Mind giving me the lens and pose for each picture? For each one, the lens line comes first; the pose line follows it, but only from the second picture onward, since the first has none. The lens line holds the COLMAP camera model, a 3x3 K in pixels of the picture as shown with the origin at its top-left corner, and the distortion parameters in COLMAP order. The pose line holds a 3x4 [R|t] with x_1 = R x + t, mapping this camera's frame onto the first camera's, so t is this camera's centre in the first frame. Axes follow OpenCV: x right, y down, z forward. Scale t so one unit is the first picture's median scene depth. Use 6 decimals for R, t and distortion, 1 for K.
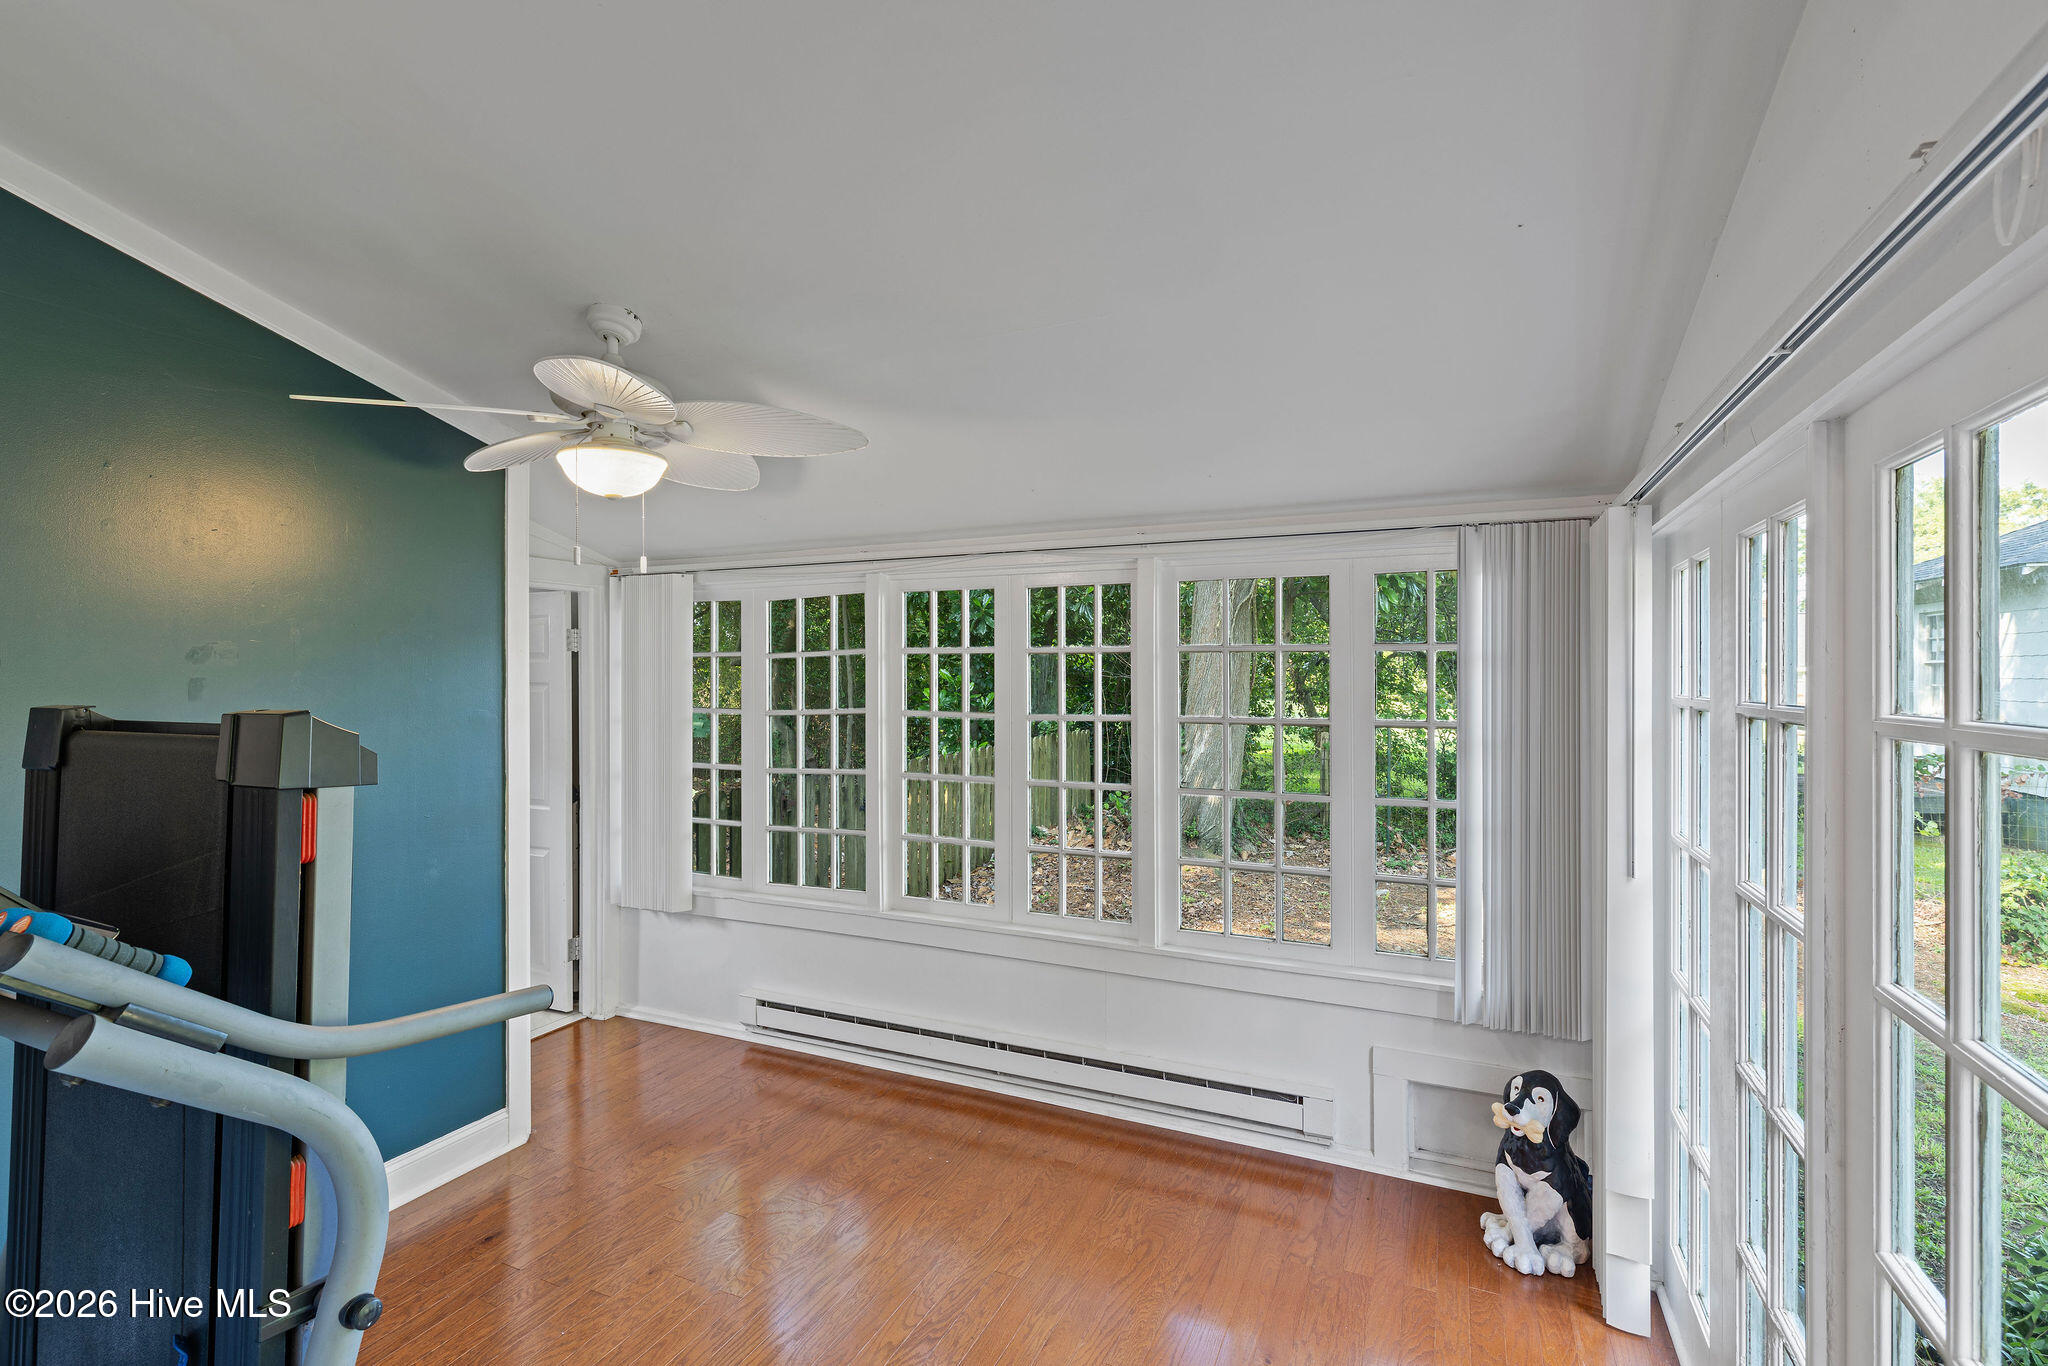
lens RADIAL K [[924.9, 0, 1044.0], [0, 924.9, 693.0], [0, 0, 1]] dist [-0.002366, 0.000072]
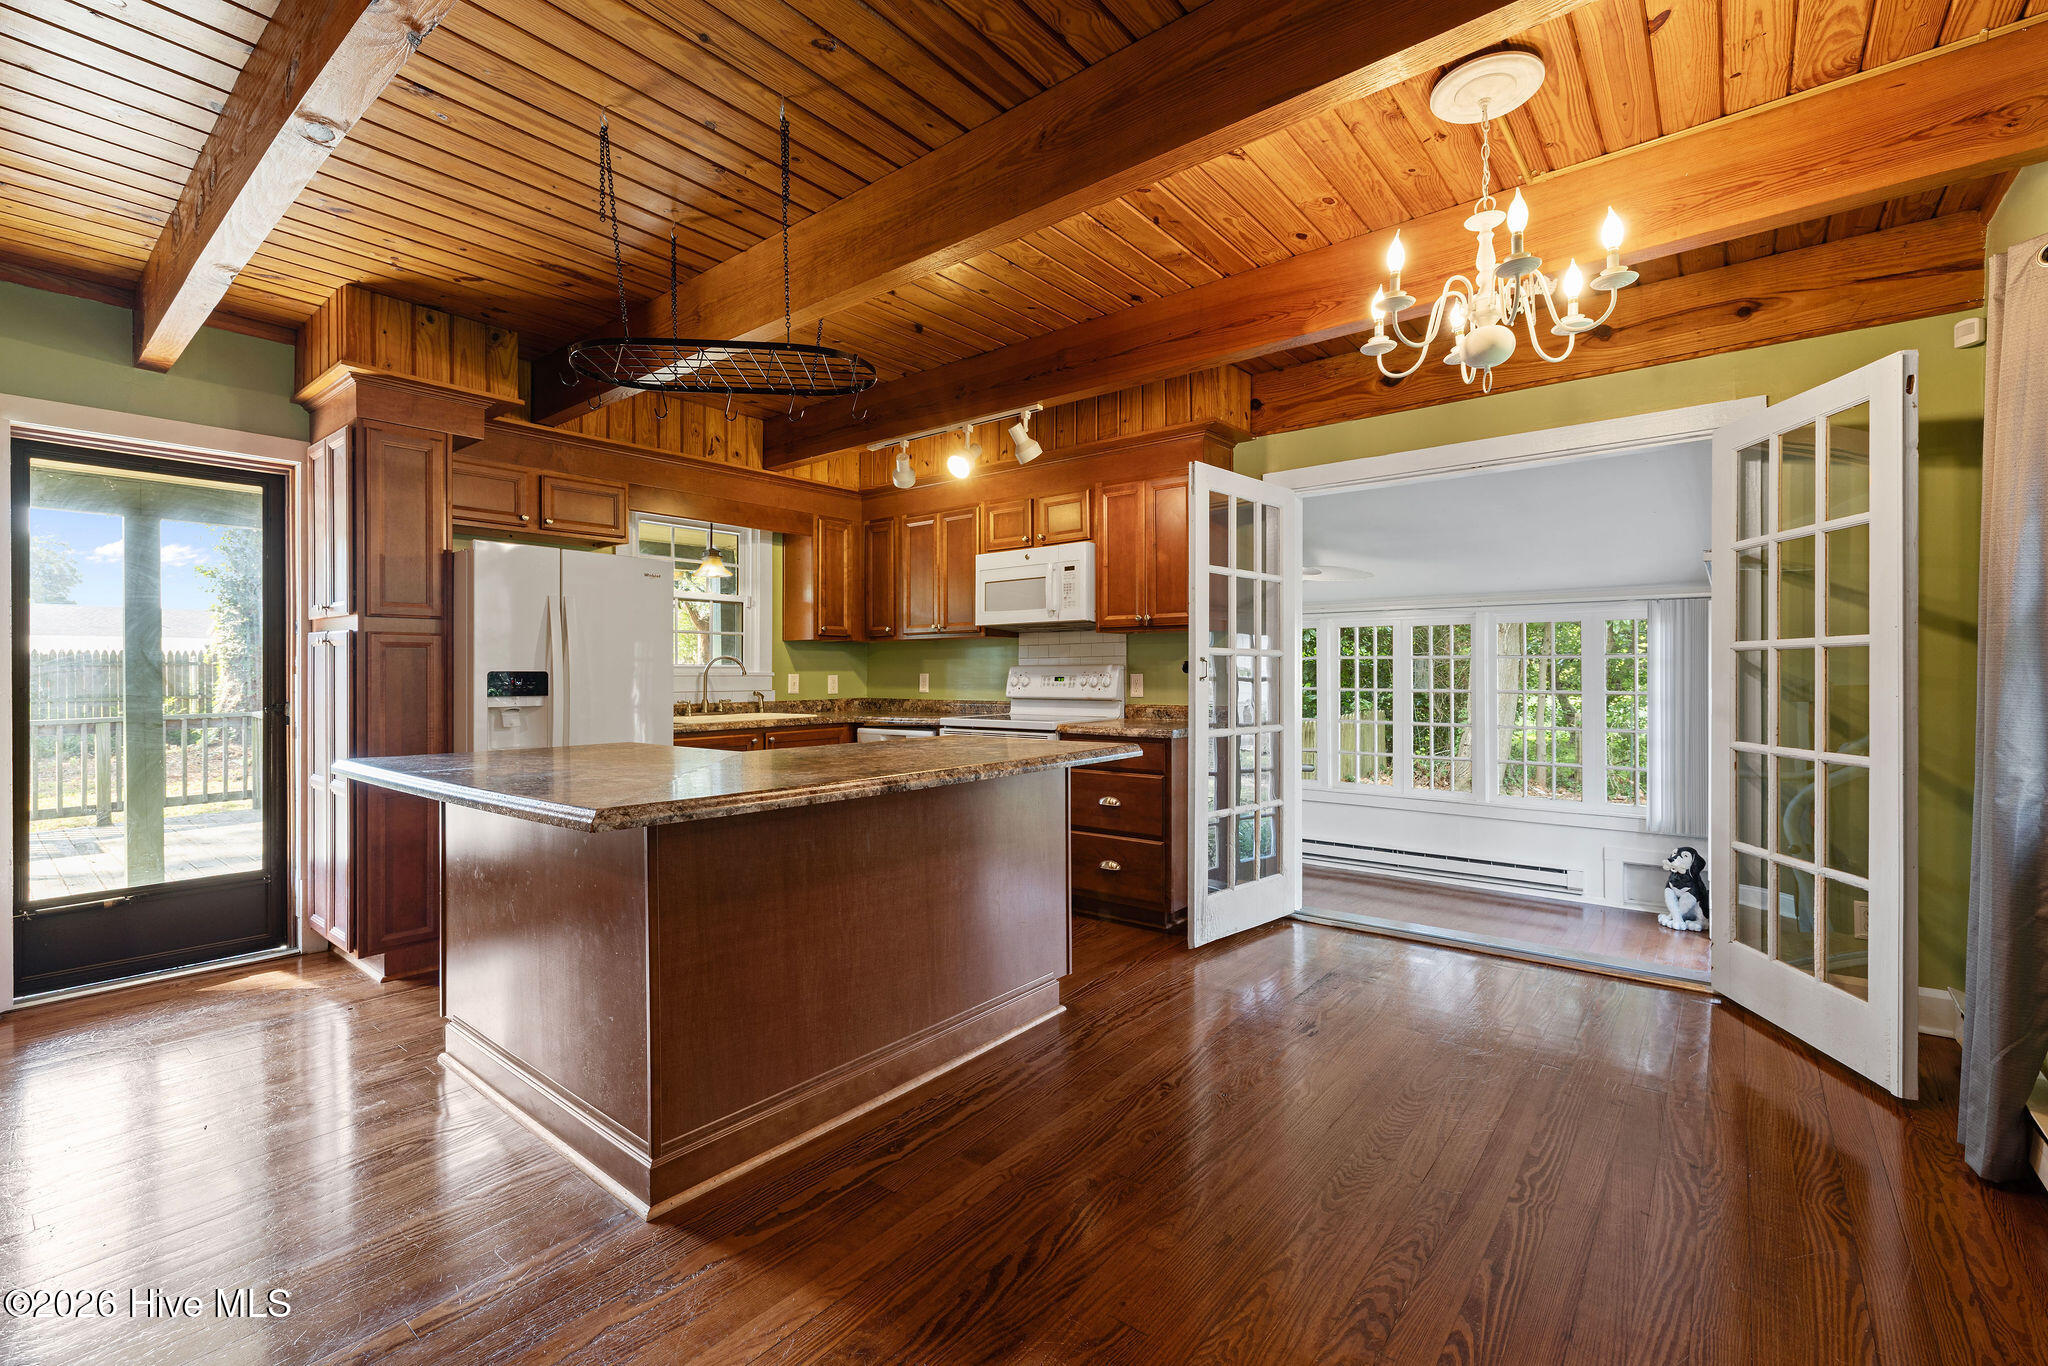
lens RADIAL K [[885.2, 0, 1029.5], [0, 885.2, 672.1], [0, 0, 1]] dist [-0.001698, 0.001516]
pose [[0.967371, 0.004079, -0.253331, -0.395810], [-0.008869, 0.999803, -0.017768, 0.032289], [0.253209, 0.019435, 0.967216, -1.270987]]
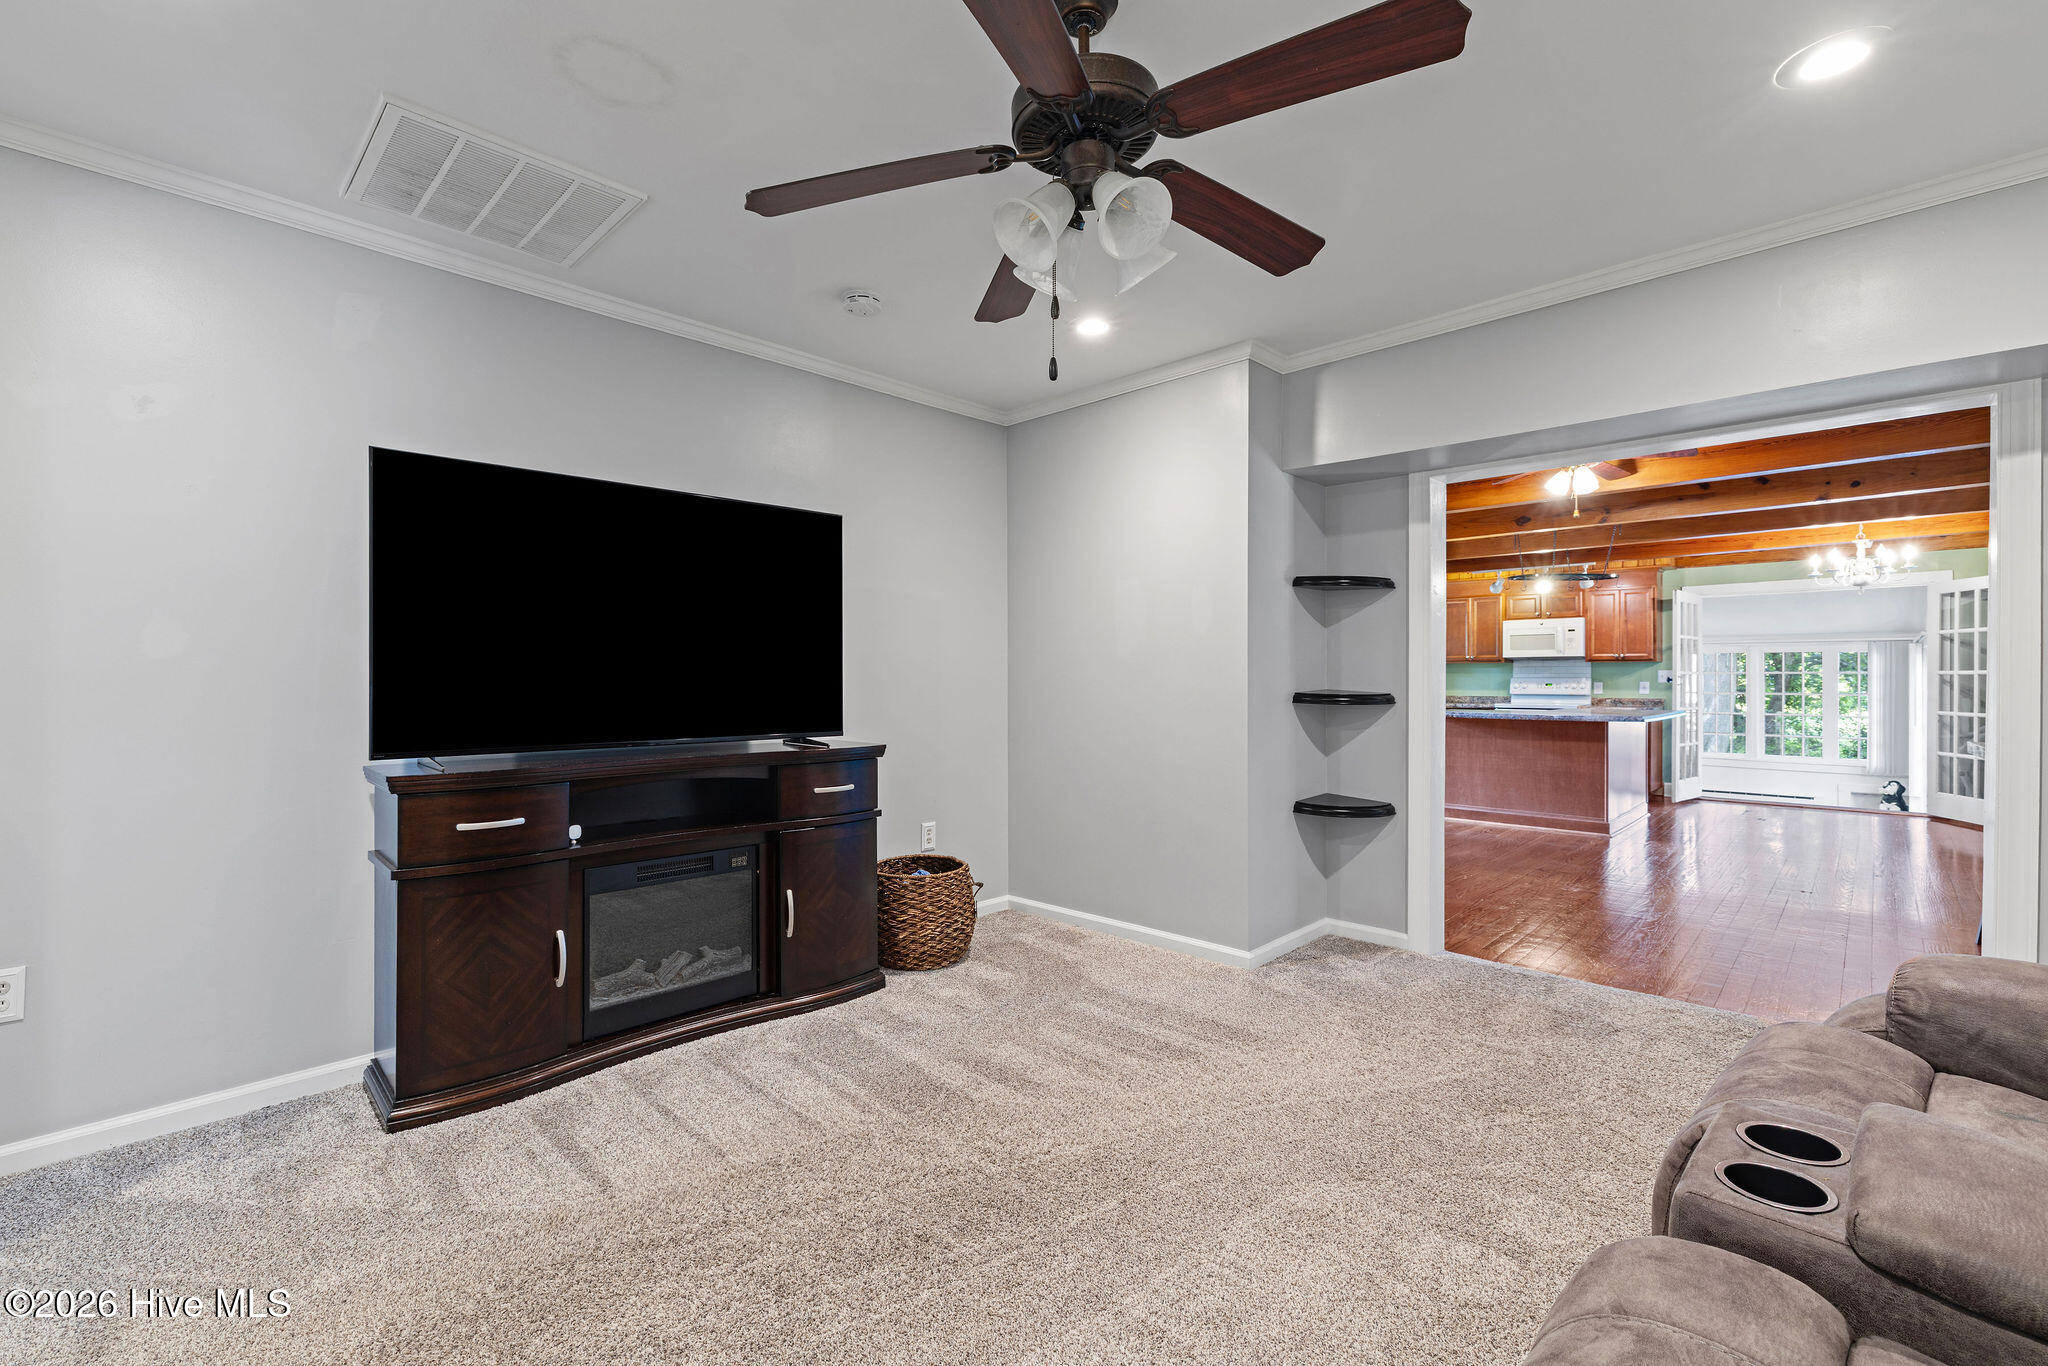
lens RADIAL K [[885.2, 0, 1025.2], [0, 885.2, 676.8], [0, 0, 1]] dist [-0.001698, 0.001516]
pose [[0.940078, 0.008458, -0.340856, -1.445308], [-0.015048, 0.999747, -0.016694, 0.068665], [0.340628, 0.020823, 0.939967, -3.317622]]
